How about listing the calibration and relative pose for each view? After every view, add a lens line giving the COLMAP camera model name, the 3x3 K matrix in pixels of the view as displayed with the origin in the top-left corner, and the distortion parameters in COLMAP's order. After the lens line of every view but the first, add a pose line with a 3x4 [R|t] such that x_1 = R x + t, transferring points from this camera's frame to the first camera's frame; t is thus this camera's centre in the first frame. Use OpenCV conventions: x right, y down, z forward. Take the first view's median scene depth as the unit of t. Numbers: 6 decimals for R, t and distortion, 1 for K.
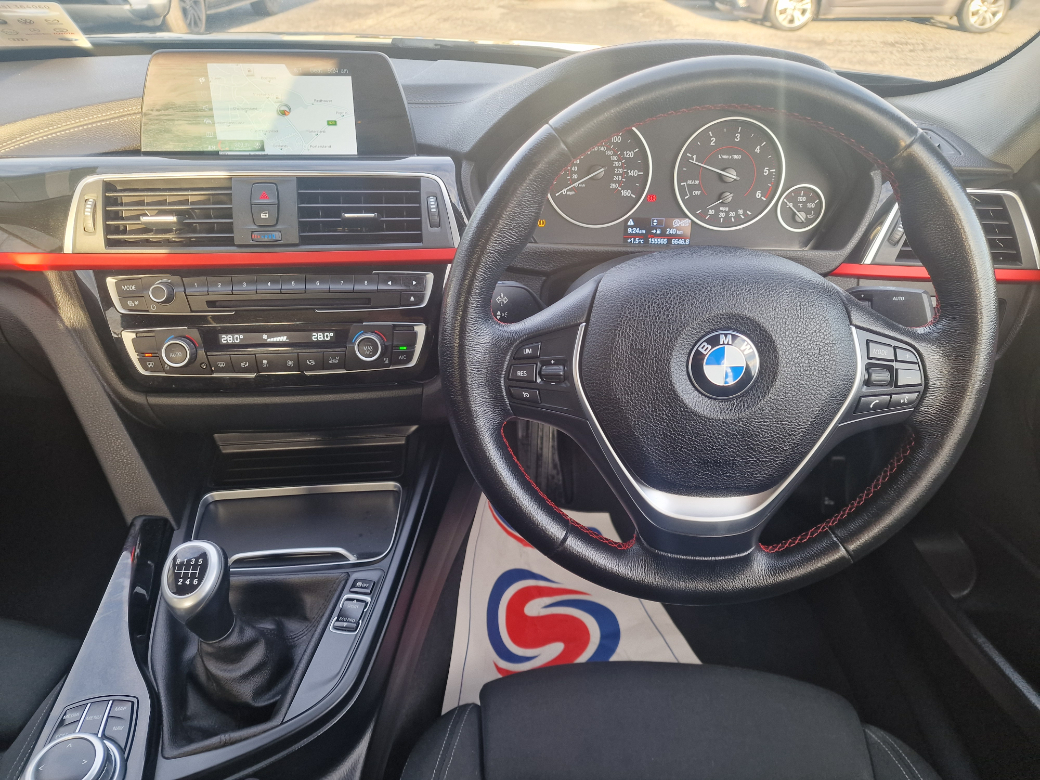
lens RADIAL K [[682.4, 0, 519.4], [0, 682.4, 393.6], [0, 0, 1]] dist [0.030699, -0.040780]
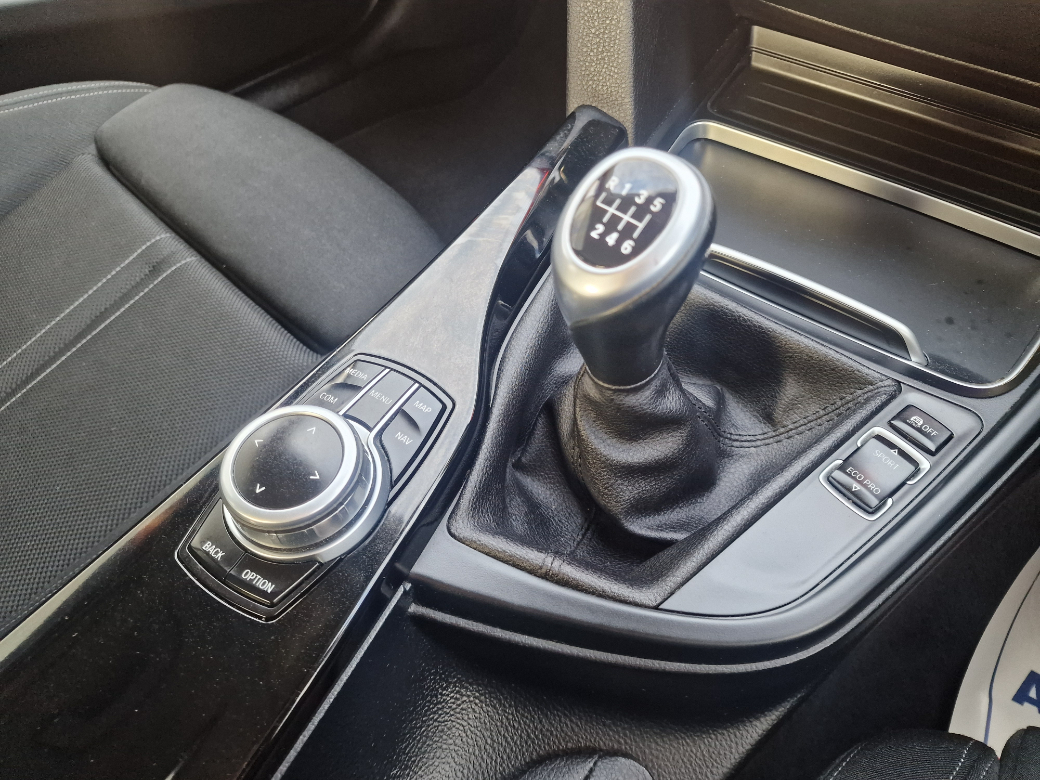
lens RADIAL K [[722.5, 0, 520.0], [0, 722.5, 390.0], [0, 0, 1]] dist [0.008318, -0.000215]
pose [[0.739591, 0.511809, -0.437100, -0.234057], [-0.326836, 0.840818, 0.431512, 0.146909], [0.588374, -0.176283, 0.789139, 0.494900]]
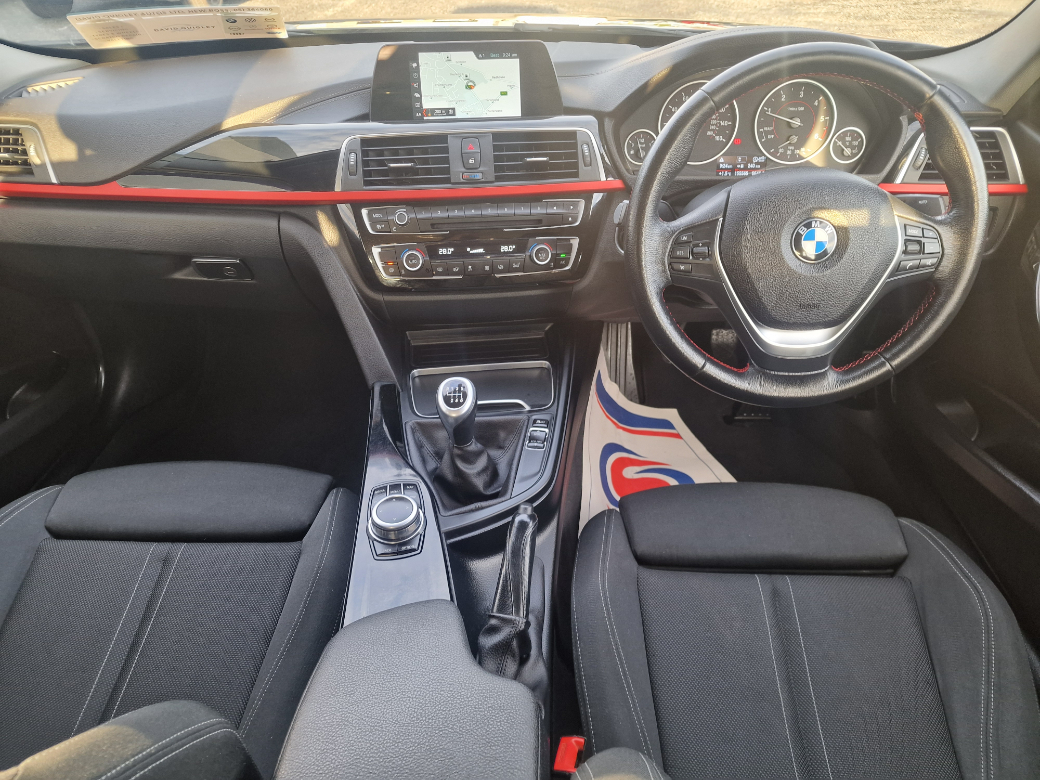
lens RADIAL K [[664.9, 0, 522.4], [0, 664.9, 381.3], [0, 0, 1]] dist [0.045458, -0.061540]
pose [[0.999575, -0.025698, -0.013753, -0.251144], [0.026193, 0.998968, 0.037118, 0.144106], [0.012785, -0.037463, 0.999216, -0.391908]]
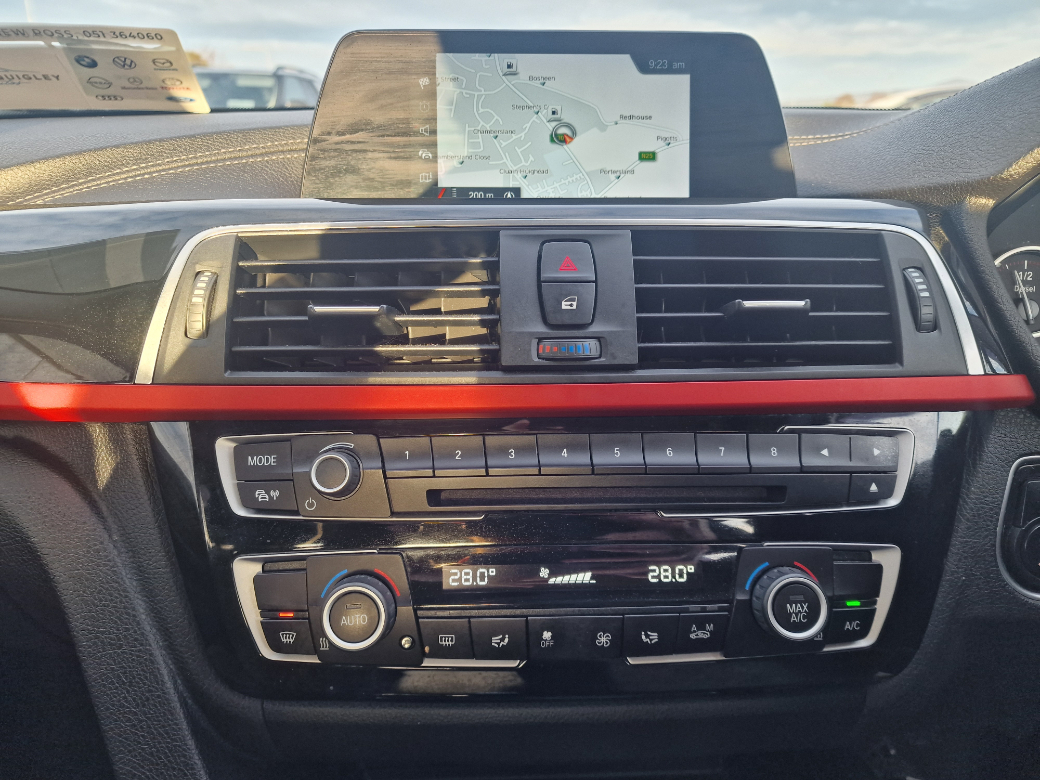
lens RADIAL K [[722.5, 0, 520.0], [0, 722.5, 390.0], [0, 0, 1]] dist [0.008318, -0.000215]
pose [[0.997390, -0.000629, -0.072202, -0.358496], [-0.017195, 0.969124, -0.245972, -0.083574], [0.070128, 0.246572, 0.966584, 0.531197]]
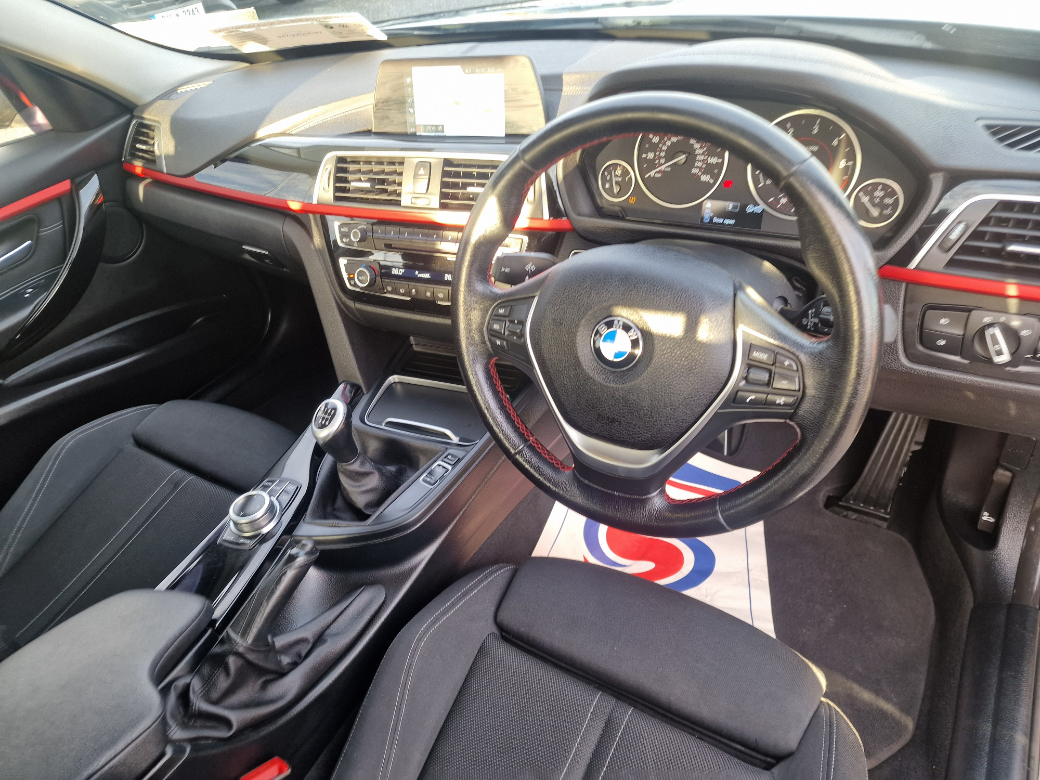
lens RADIAL K [[682.4, 0, 519.4], [0, 682.4, 393.6], [0, 0, 1]] dist [0.030699, -0.040780]
pose [[0.862510, 0.198873, -0.465325, 0.527977], [-0.144722, 0.978073, 0.149762, -0.081634], [0.484905, -0.061828, 0.872379, -0.147471]]
